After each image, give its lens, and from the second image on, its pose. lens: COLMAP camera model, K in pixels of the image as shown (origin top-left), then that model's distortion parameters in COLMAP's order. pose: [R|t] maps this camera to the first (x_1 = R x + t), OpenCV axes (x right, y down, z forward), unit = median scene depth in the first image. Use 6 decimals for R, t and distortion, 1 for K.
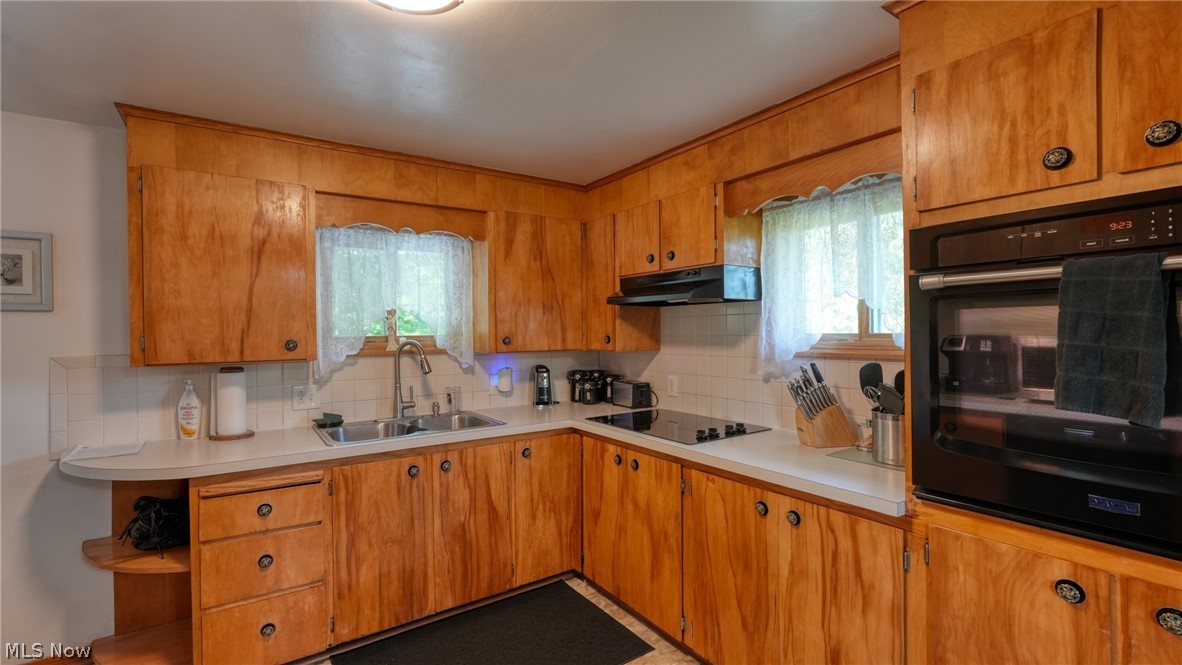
lens RADIAL K [[517.0, 0, 589.6], [0, 517.0, 333.8], [0, 0, 1]] dist [-0.018059, 0.009610]
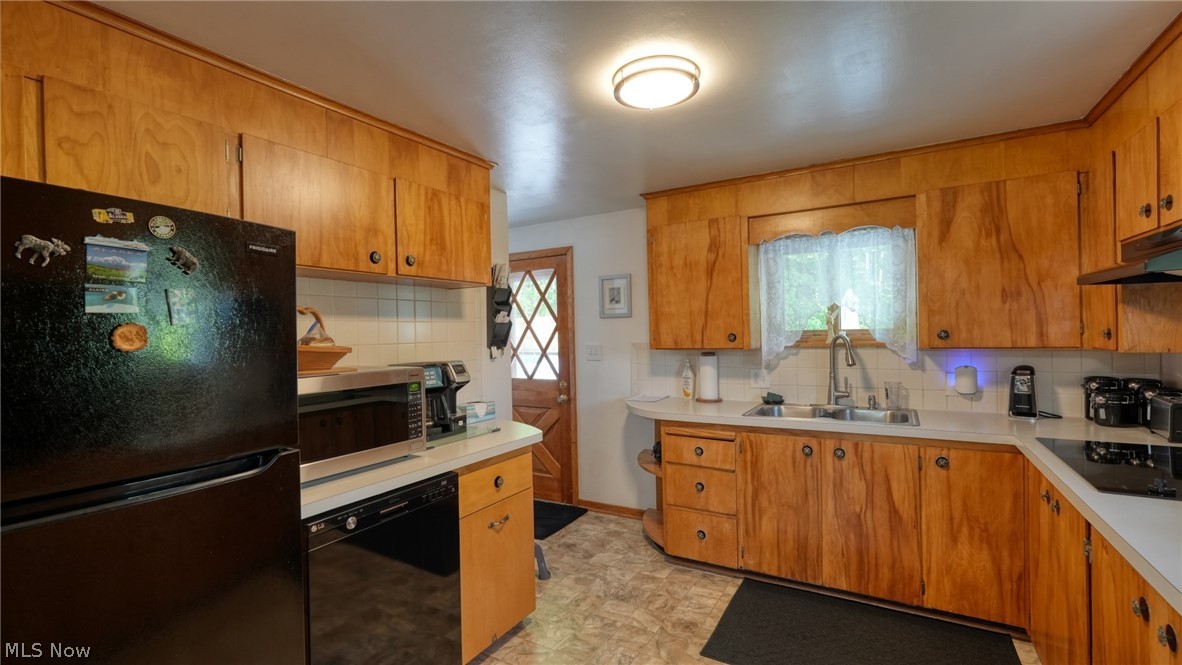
lens RADIAL K [[517.0, 0, 589.6], [0, 517.0, 333.8], [0, 0, 1]] dist [-0.018059, 0.009610]
pose [[0.417553, 0.005730, -0.908634, 0.431627], [0.012210, 0.999854, 0.011916, -0.007149], [0.908570, -0.016070, 0.417422, 0.092250]]
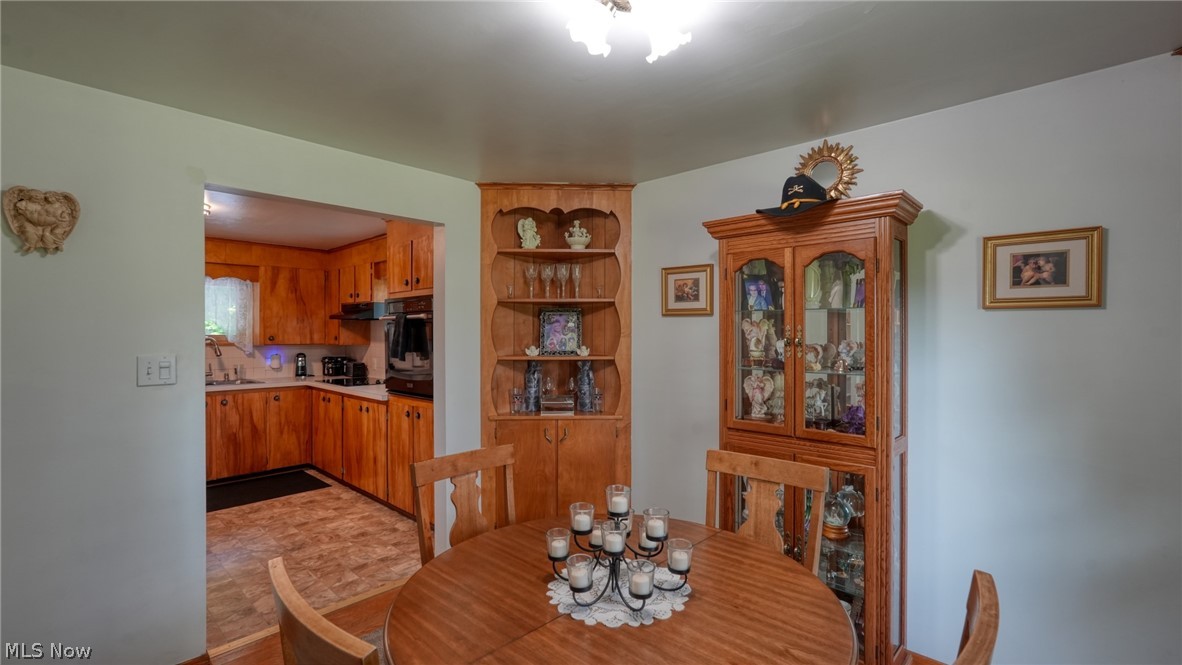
lens RADIAL K [[517.0, 0, 589.6], [0, 517.0, 333.8], [0, 0, 1]] dist [-0.018059, 0.009610]
pose [[0.976504, 0.010848, 0.215227, 0.594273], [-0.009604, 0.999931, -0.006823, -0.000849], [-0.215286, 0.004596, 0.976540, -1.088750]]
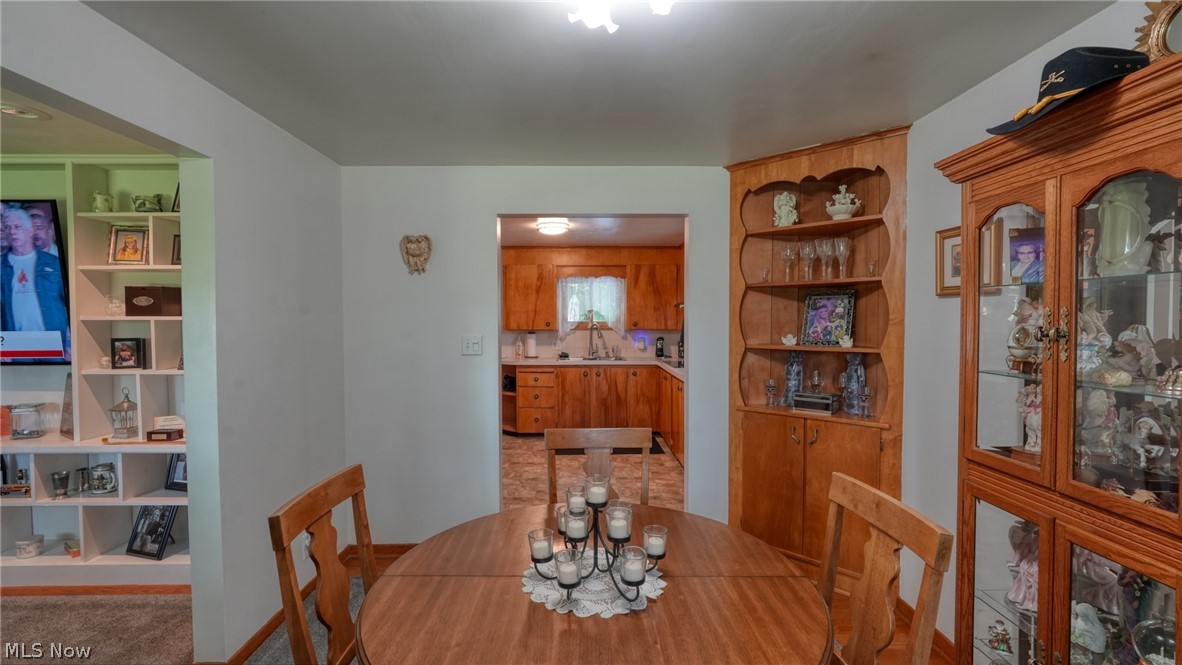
lens RADIAL K [[517.0, 0, 589.6], [0, 517.0, 333.8], [0, 0, 1]] dist [-0.018059, 0.009610]
pose [[0.831818, 0.025310, -0.554472, 0.989330], [-0.011725, 0.999538, 0.028036, -0.005916], [0.554925, -0.016820, 0.831730, -1.016852]]
